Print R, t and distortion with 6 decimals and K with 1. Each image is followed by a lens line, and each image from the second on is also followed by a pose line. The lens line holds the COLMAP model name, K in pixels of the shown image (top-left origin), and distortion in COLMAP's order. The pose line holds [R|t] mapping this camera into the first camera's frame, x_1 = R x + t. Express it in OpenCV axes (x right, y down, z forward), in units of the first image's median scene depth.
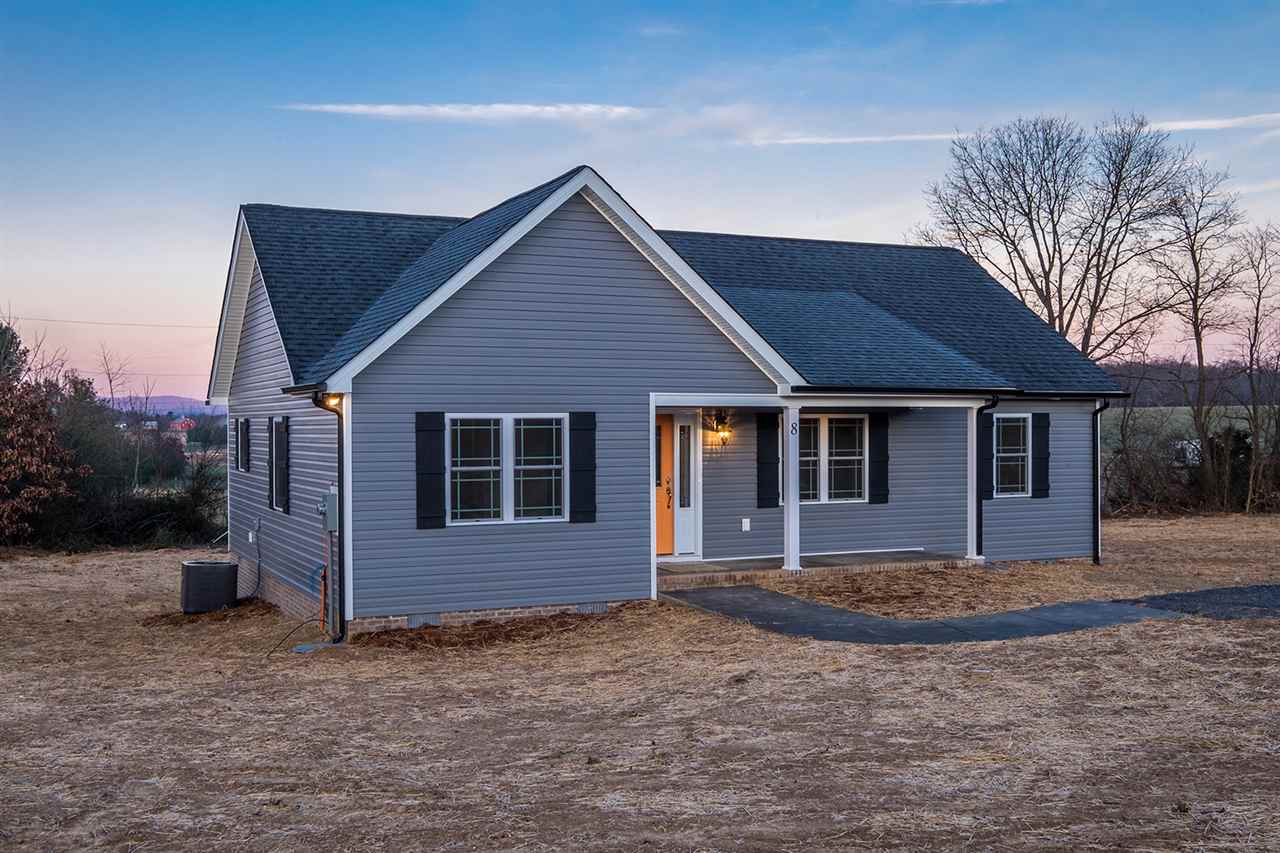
lens RADIAL K [[1321.1, 0, 640.0], [0, 1321.1, 426.5], [0, 0, 1]] dist [0.026956, -0.031072]
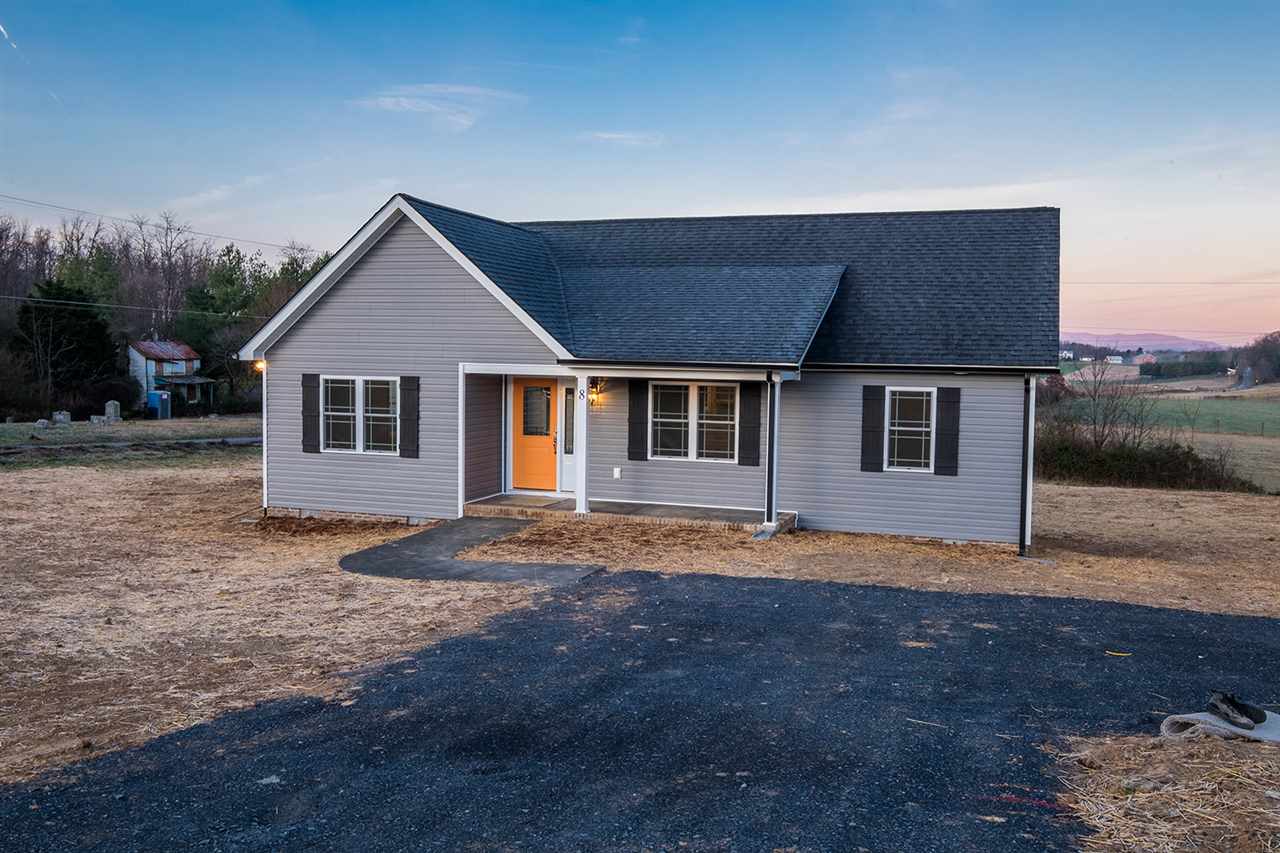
lens RADIAL K [[1084.1, 0, 621.1], [0, 1084.1, 424.5], [0, 0, 1]] dist [-0.006237, -0.000217]
pose [[0.717662, 0.051855, -0.694458, 0.868969], [-0.023793, 0.998467, 0.049968, -0.021769], [0.695985, -0.019337, 0.717796, 0.346464]]
